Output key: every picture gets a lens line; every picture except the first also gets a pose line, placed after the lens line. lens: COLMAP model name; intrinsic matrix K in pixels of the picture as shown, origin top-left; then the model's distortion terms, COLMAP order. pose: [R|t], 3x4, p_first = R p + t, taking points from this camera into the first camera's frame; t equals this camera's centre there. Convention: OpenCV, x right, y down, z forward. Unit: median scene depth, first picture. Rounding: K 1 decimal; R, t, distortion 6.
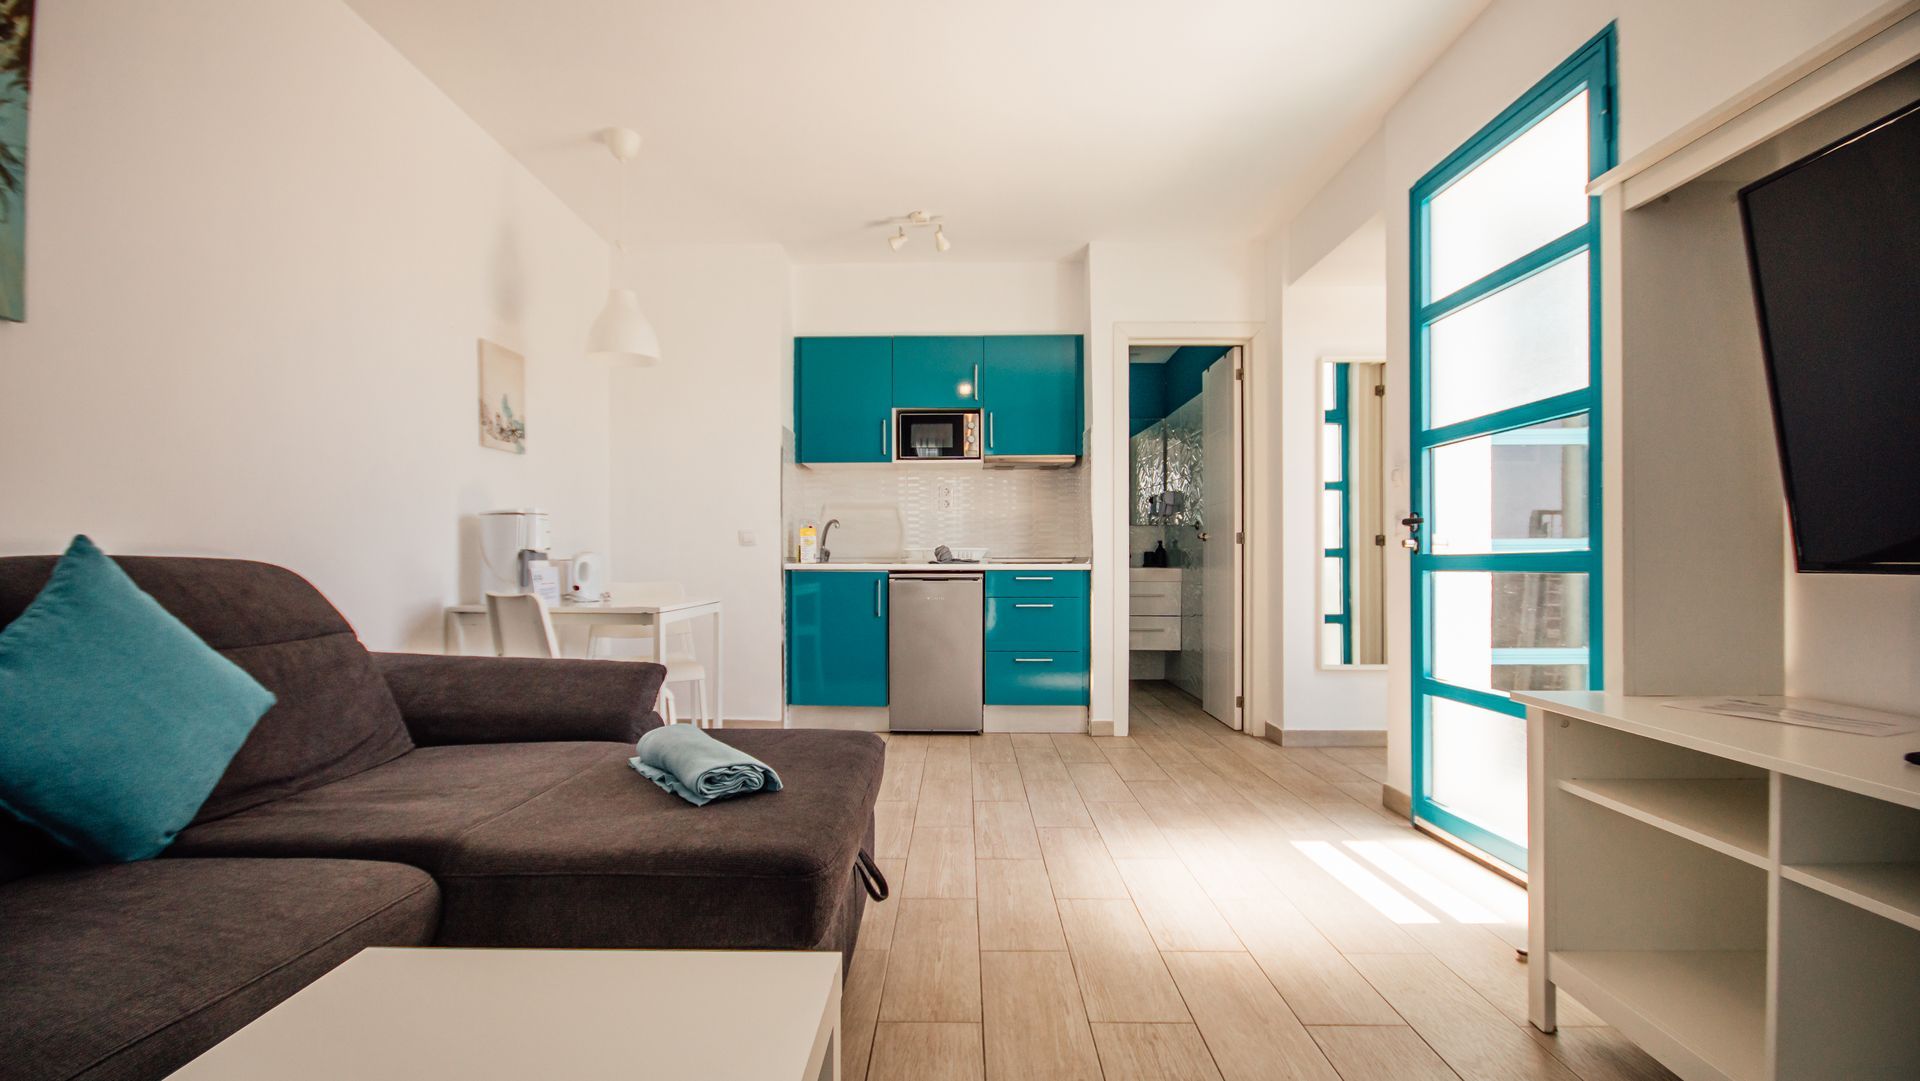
lens RADIAL K [[865.7, 0, 957.2], [0, 865.7, 558.3], [0, 0, 1]] dist [-0.001172, -0.000349]
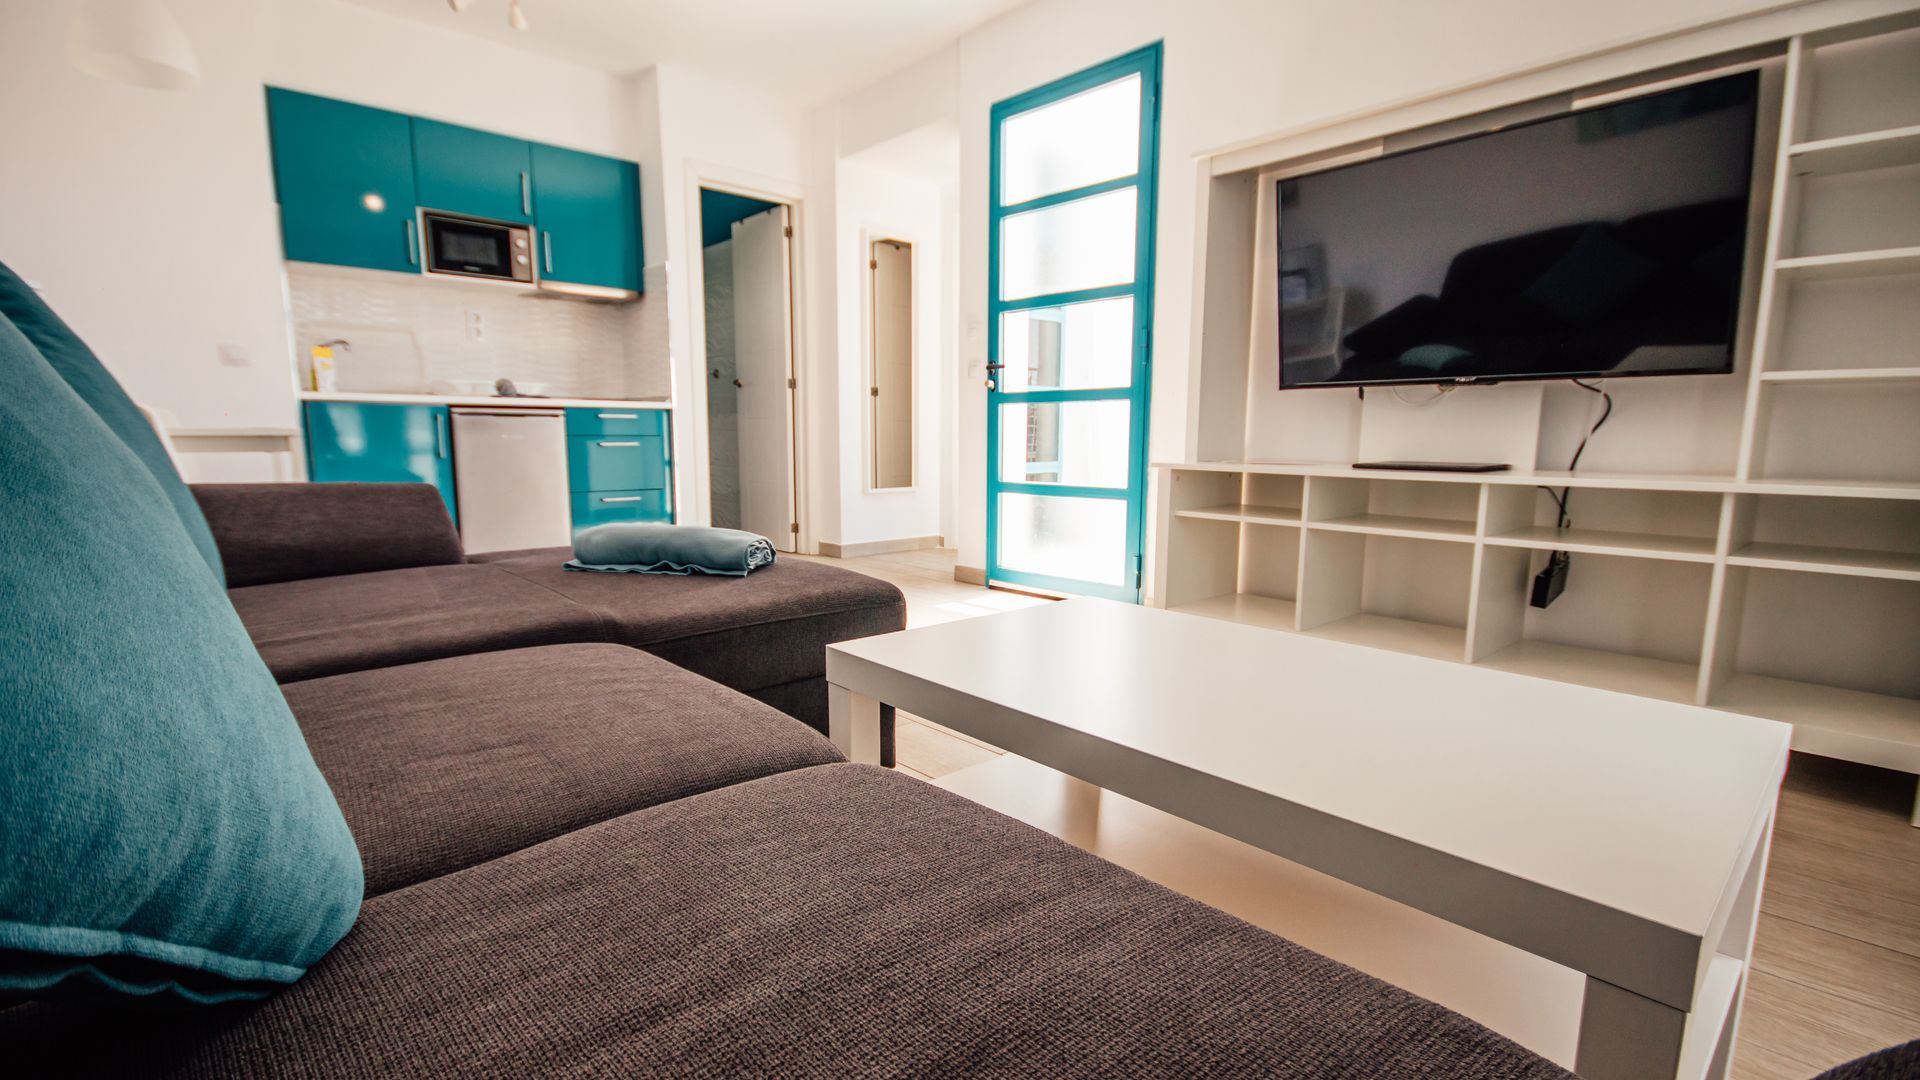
lens RADIAL K [[865.7, 0, 957.2], [0, 865.7, 557.8], [0, 0, 1]] dist [-0.001172, -0.000349]
pose [[0.724967, -0.094605, 0.682255, -0.311386], [-0.004186, 0.989899, 0.141713, 0.040946], [-0.688771, -0.105593, 0.717248, 0.017708]]
